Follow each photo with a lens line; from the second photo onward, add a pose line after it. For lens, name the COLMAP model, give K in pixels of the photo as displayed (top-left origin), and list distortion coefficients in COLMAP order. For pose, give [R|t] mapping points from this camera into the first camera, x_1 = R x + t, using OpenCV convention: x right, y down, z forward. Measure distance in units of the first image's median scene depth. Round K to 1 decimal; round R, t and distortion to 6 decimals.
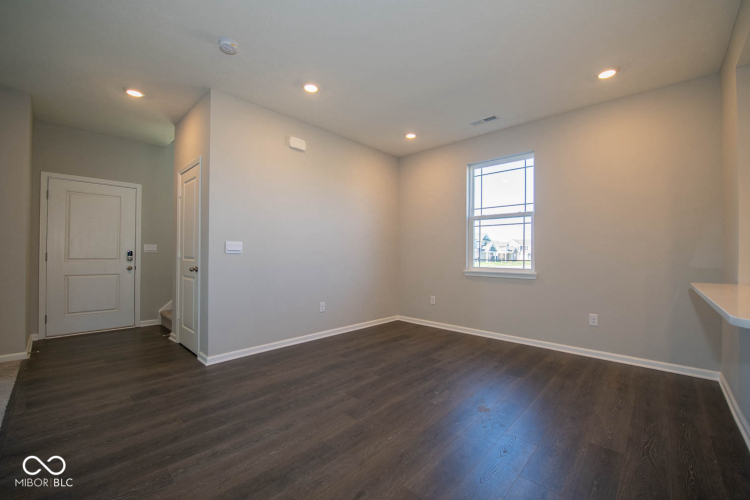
lens RADIAL K [[291.9, 0, 380.6], [0, 291.9, 252.3], [0, 0, 1]] dist [-0.009392, -0.000028]
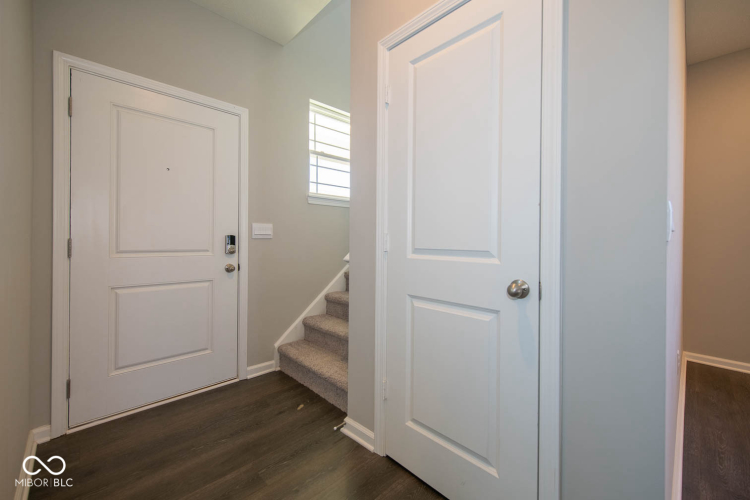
lens RADIAL K [[278.6, 0, 372.3], [0, 278.6, 239.0], [0, 0, 1]] dist [0.011434, 0.000061]
pose [[0.999322, 0.000364, -0.036823, -0.602557], [-0.000071, 0.999968, 0.007974, -0.001660], [0.036824, -0.007966, 0.999290, 0.517584]]
